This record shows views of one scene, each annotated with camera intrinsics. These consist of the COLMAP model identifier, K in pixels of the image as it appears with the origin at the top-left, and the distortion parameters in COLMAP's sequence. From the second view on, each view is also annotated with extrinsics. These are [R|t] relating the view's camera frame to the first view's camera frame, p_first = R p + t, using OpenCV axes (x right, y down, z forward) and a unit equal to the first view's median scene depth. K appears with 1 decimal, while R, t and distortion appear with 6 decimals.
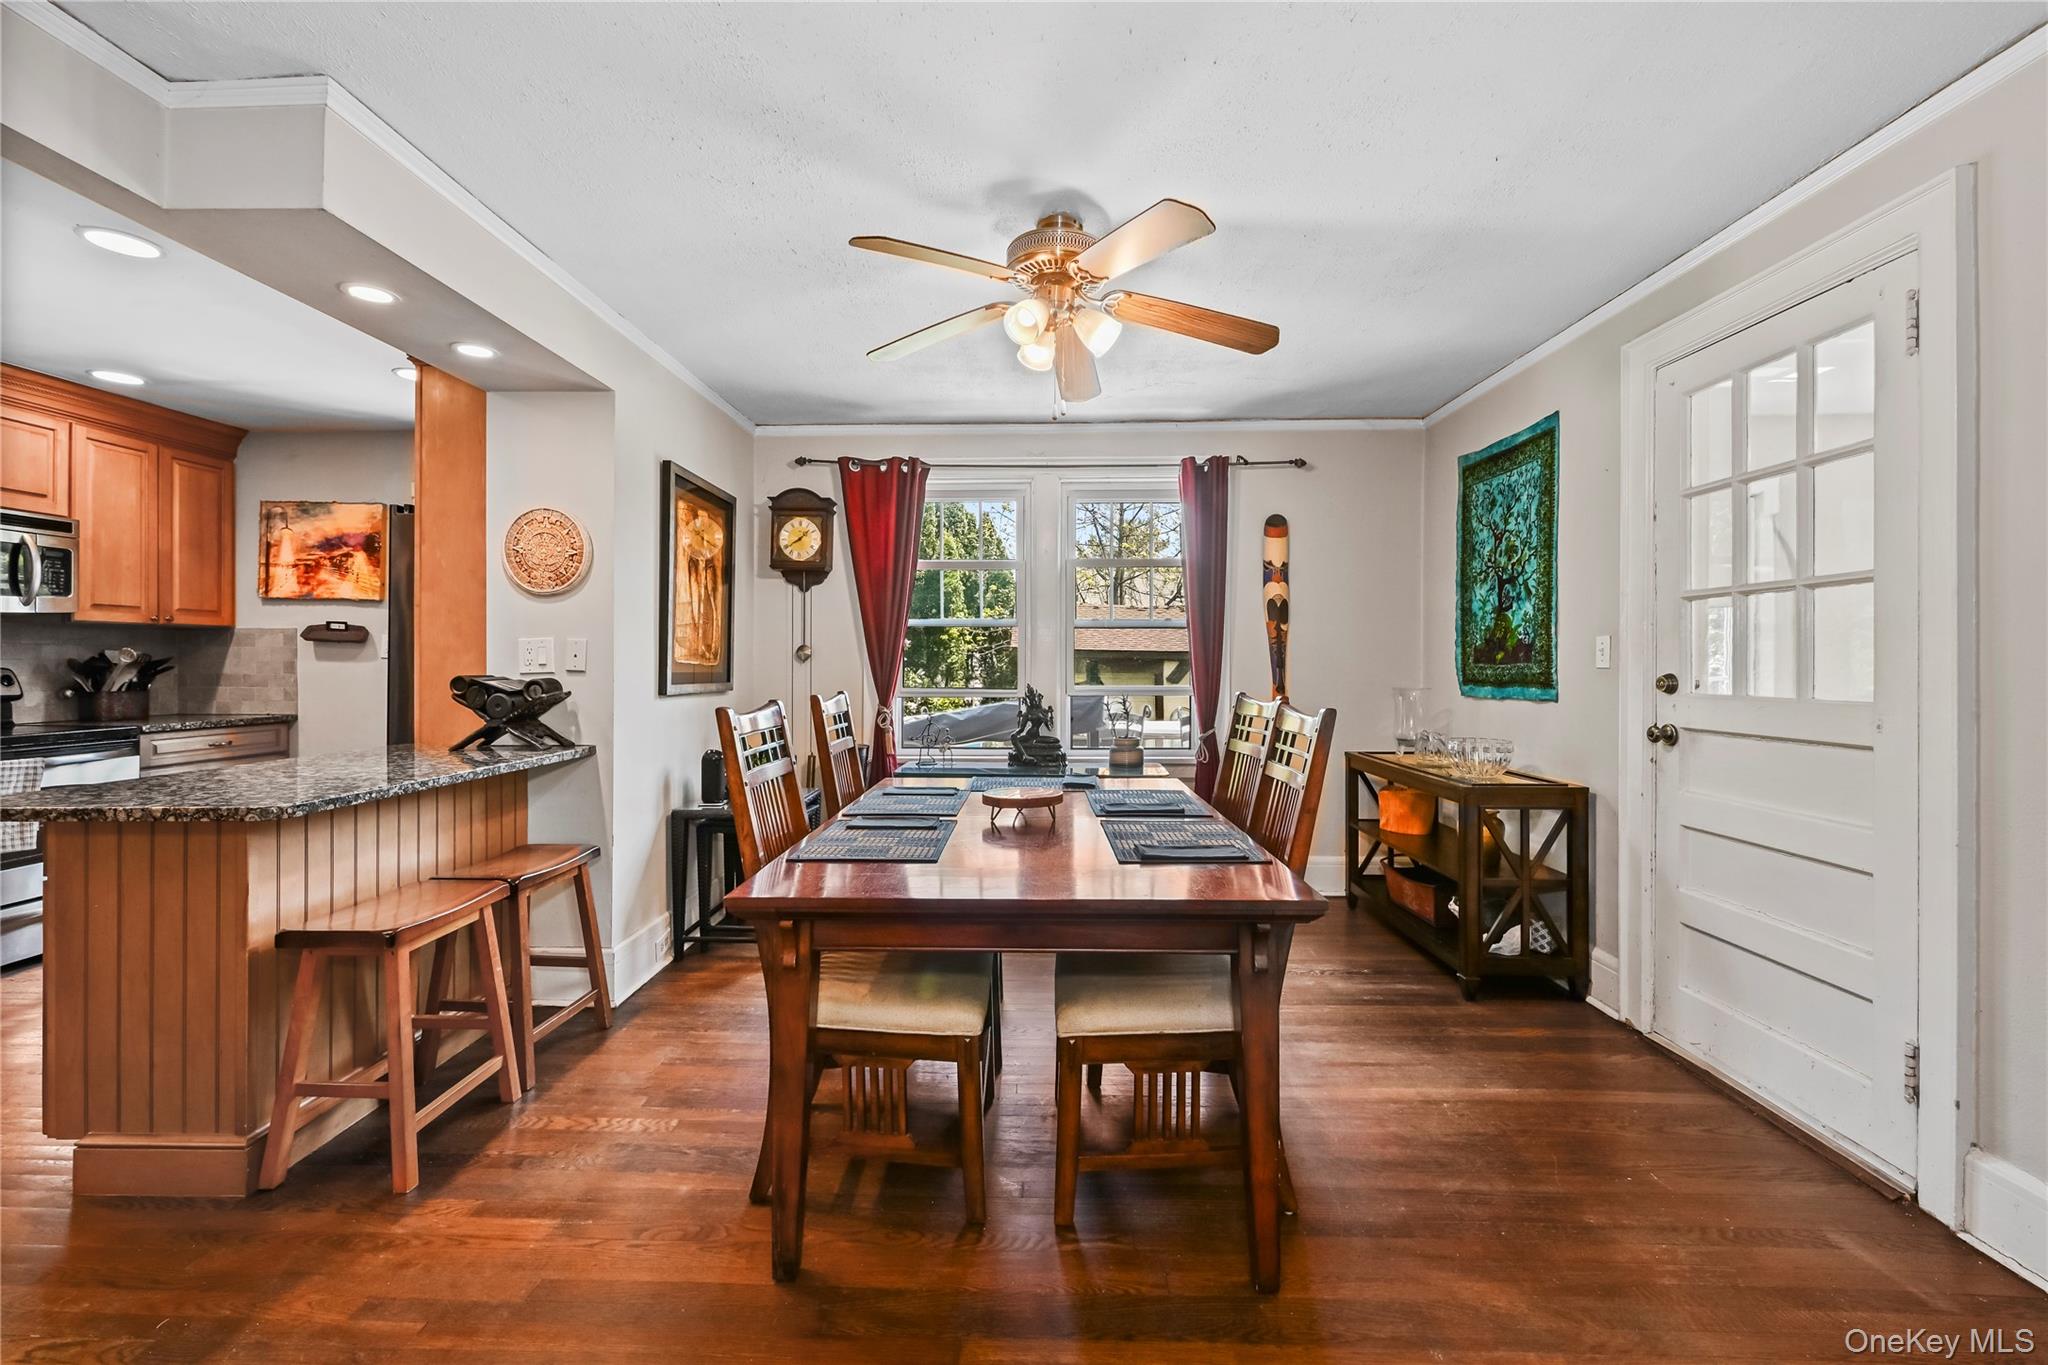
lens RADIAL K [[837.7, 0, 1013.6], [0, 837.7, 658.4], [0, 0, 1]] dist [0.006213, -0.002579]
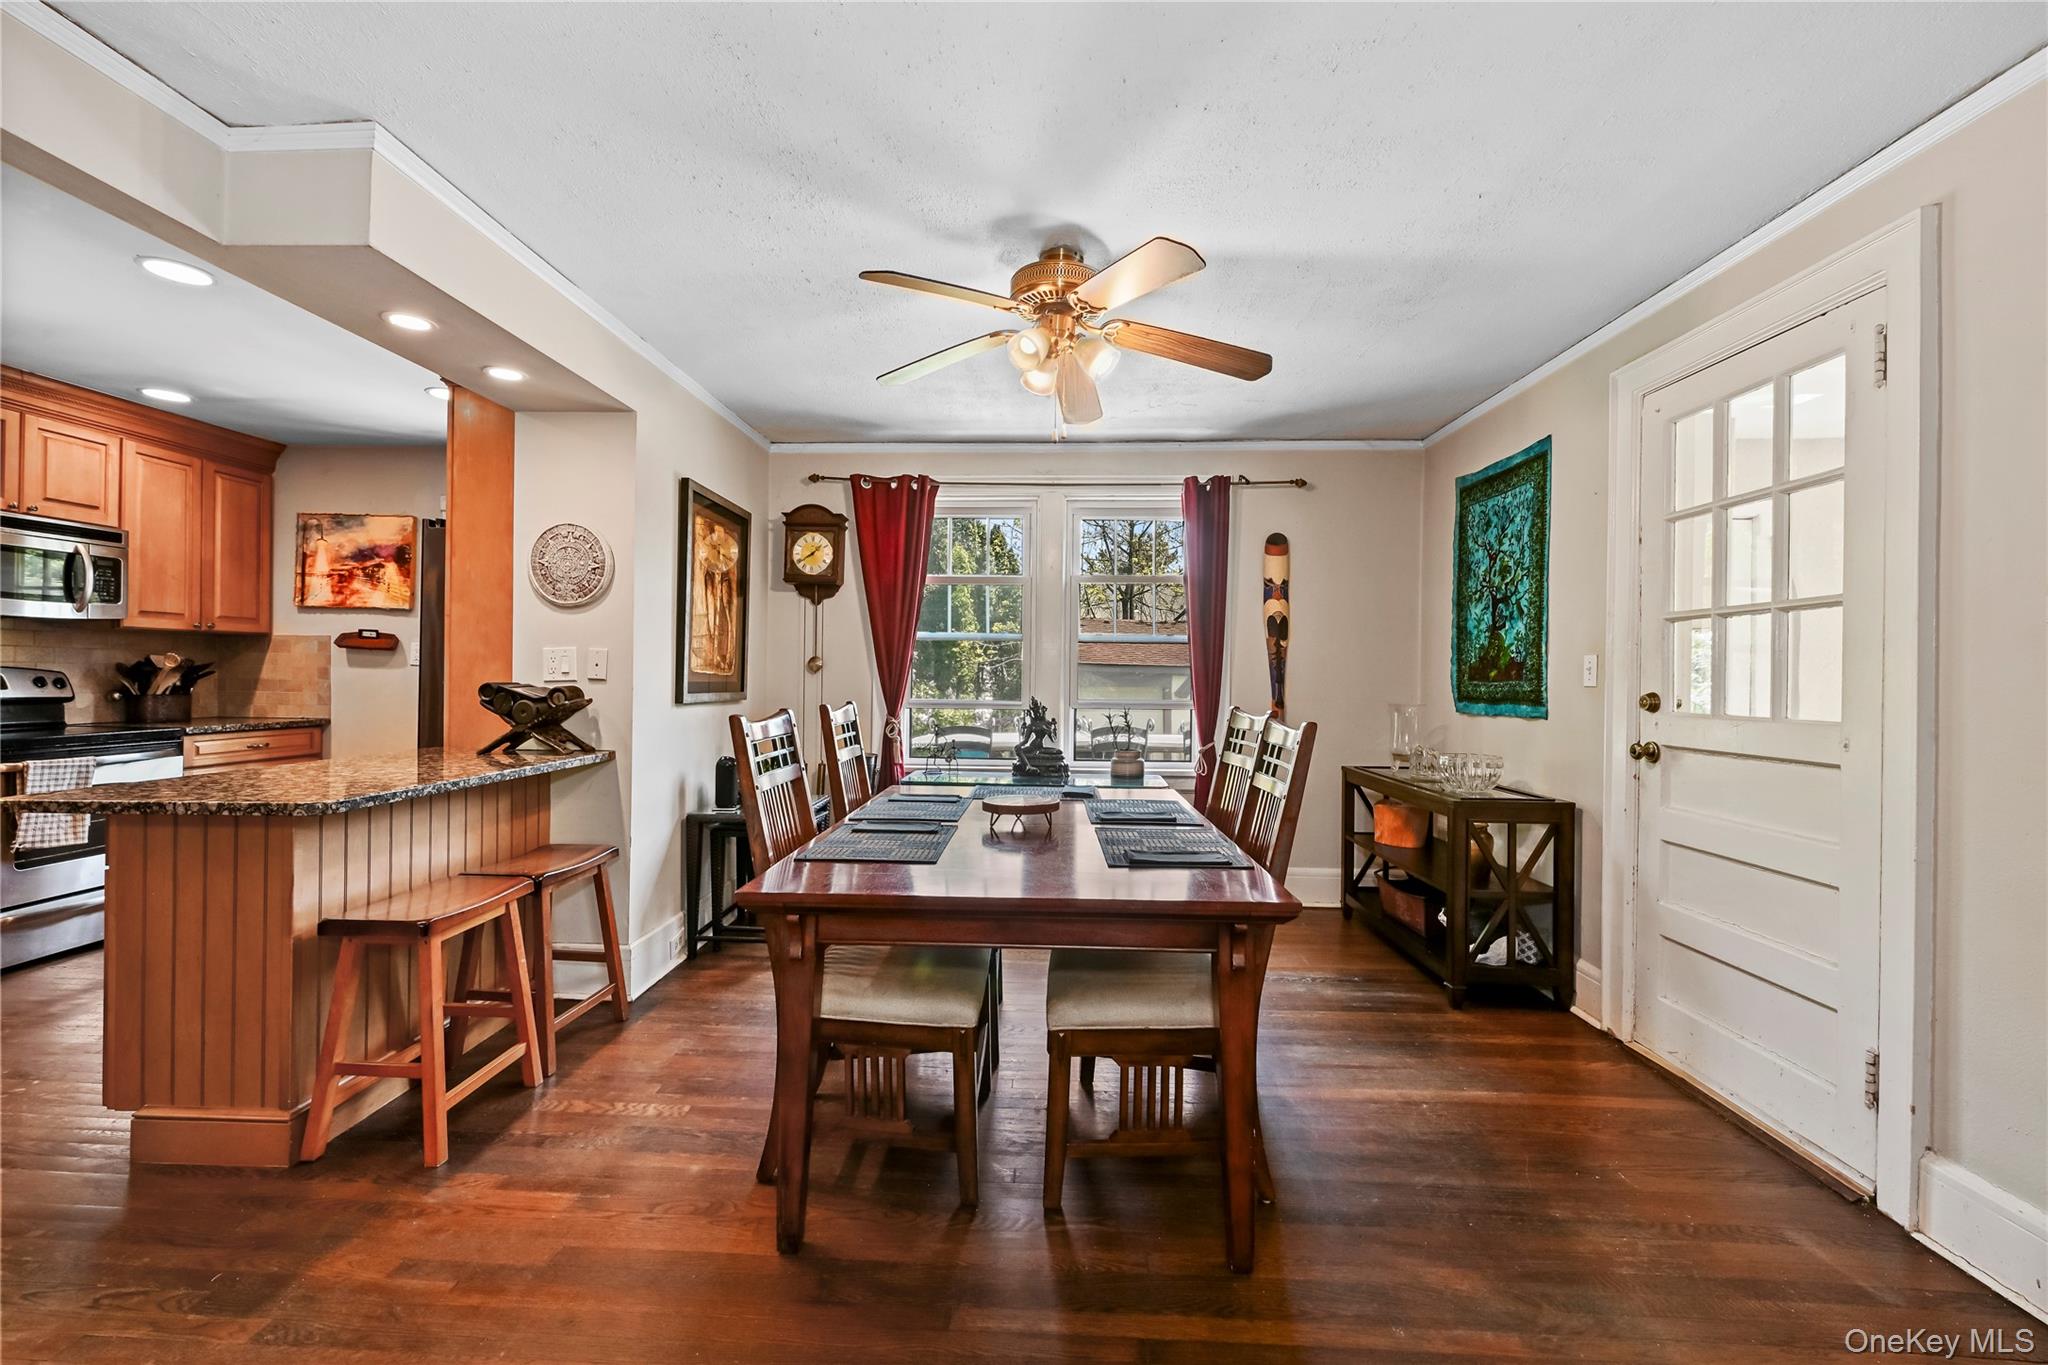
lens RADIAL K [[837.7, 0, 1011.9], [0, 837.7, 671.0], [0, 0, 1]] dist [0.006213, -0.002579]
pose [[0.999788, 0.009735, -0.018166, 0.011477], [-0.009740, 0.999953, -0.000224, -0.000136], [0.018163, 0.000401, 0.999835, -0.029463]]
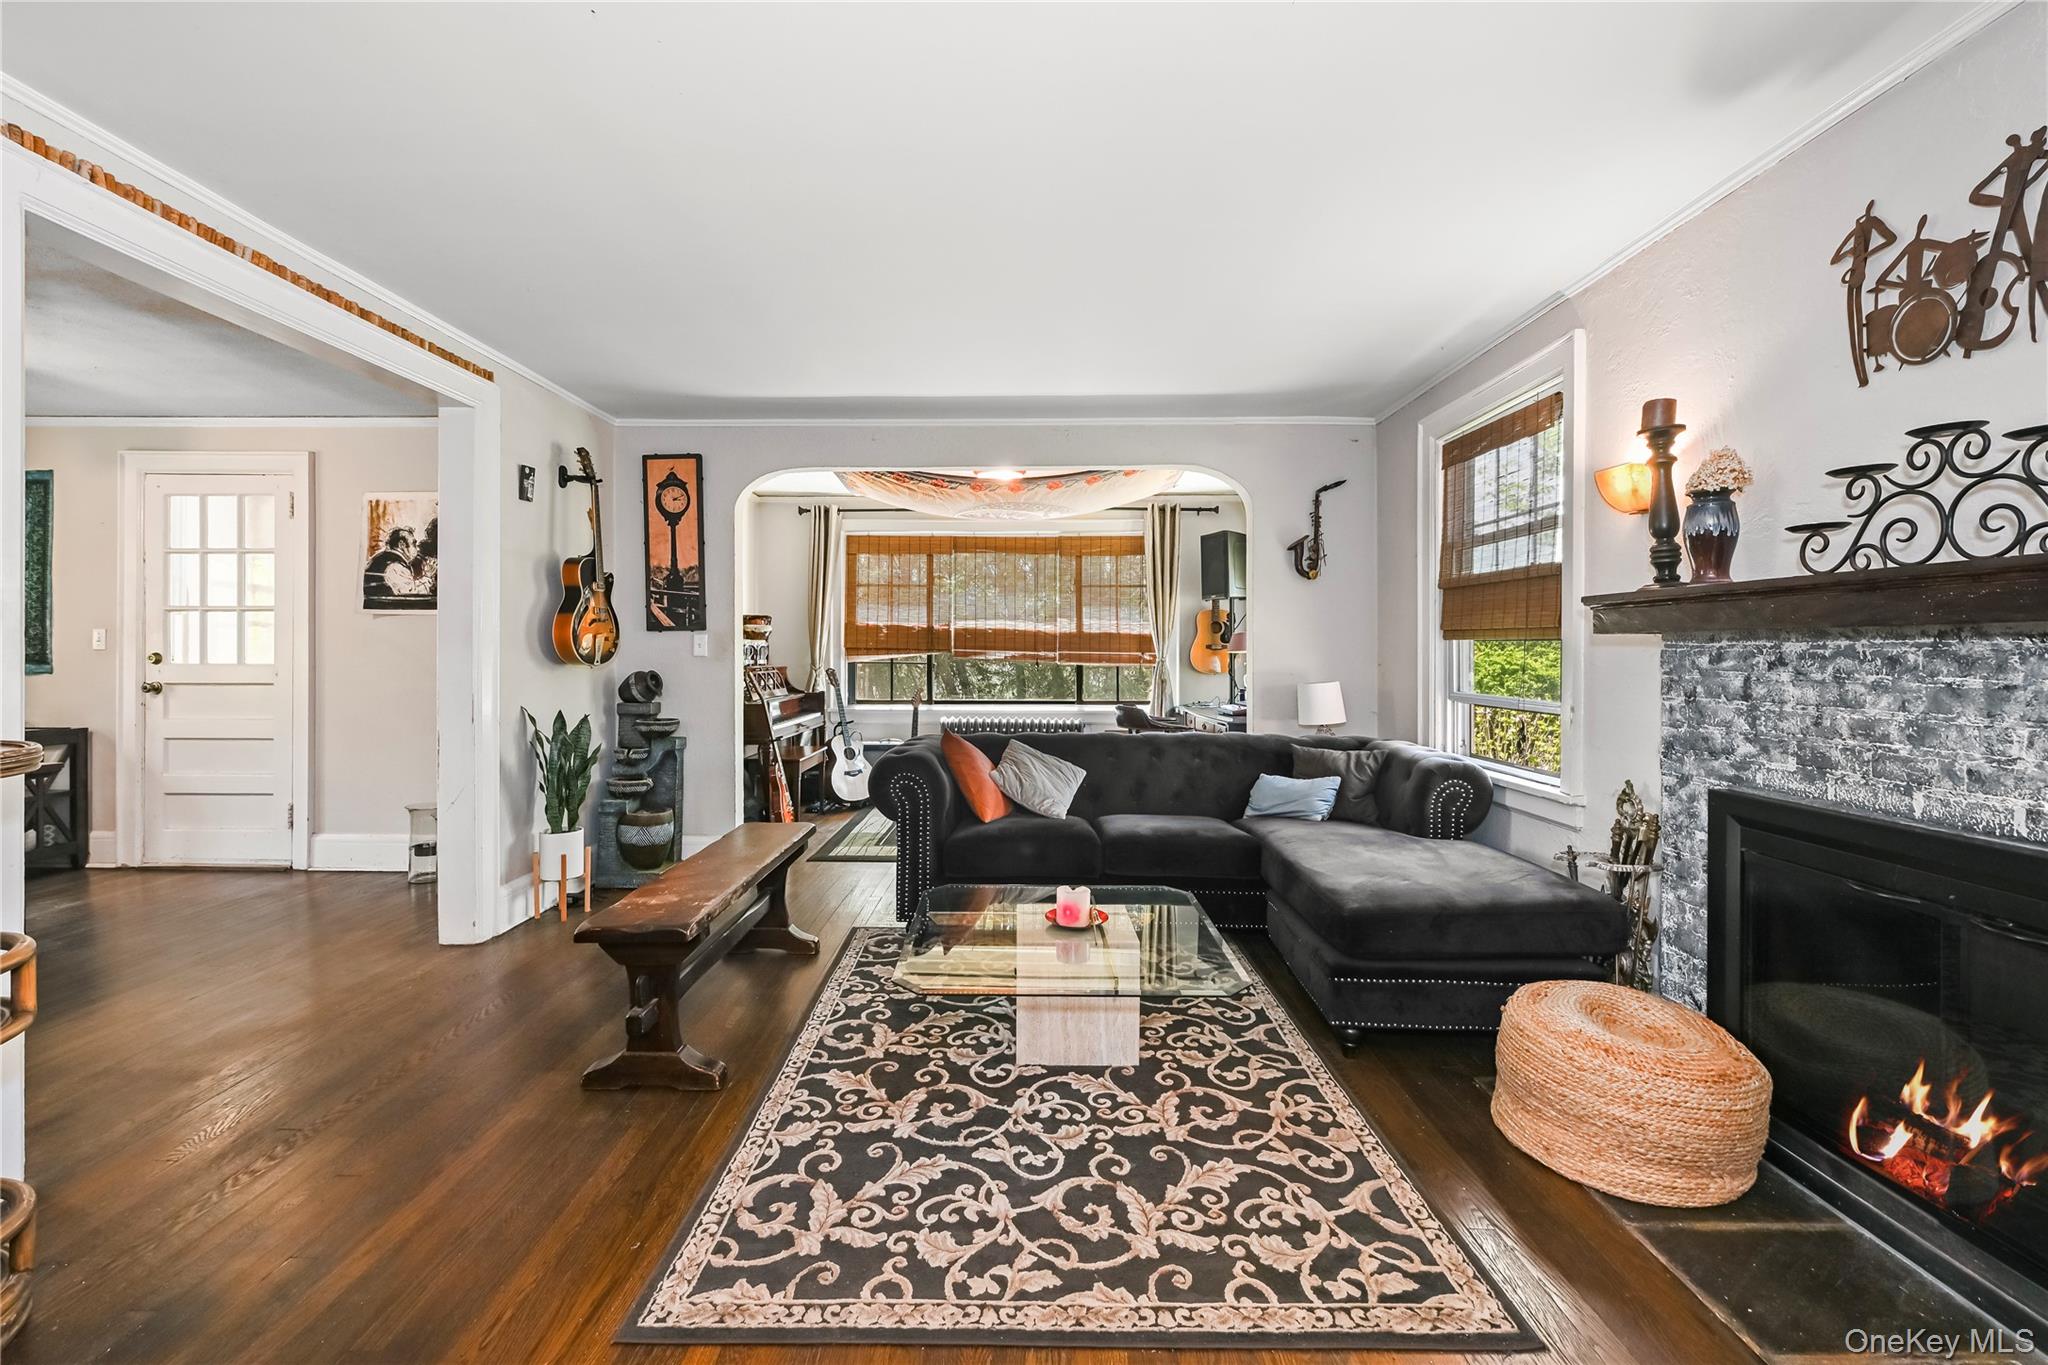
lens RADIAL K [[837.7, 0, 1000.8], [0, 837.7, 650.9], [0, 0, 1]] dist [0.006213, -0.002579]
pose [[-0.013025, -0.003114, 0.999910, -0.712186], [-0.006101, 0.999977, 0.003035, -0.000737], [-0.999897, -0.006061, -0.013043, -0.523406]]
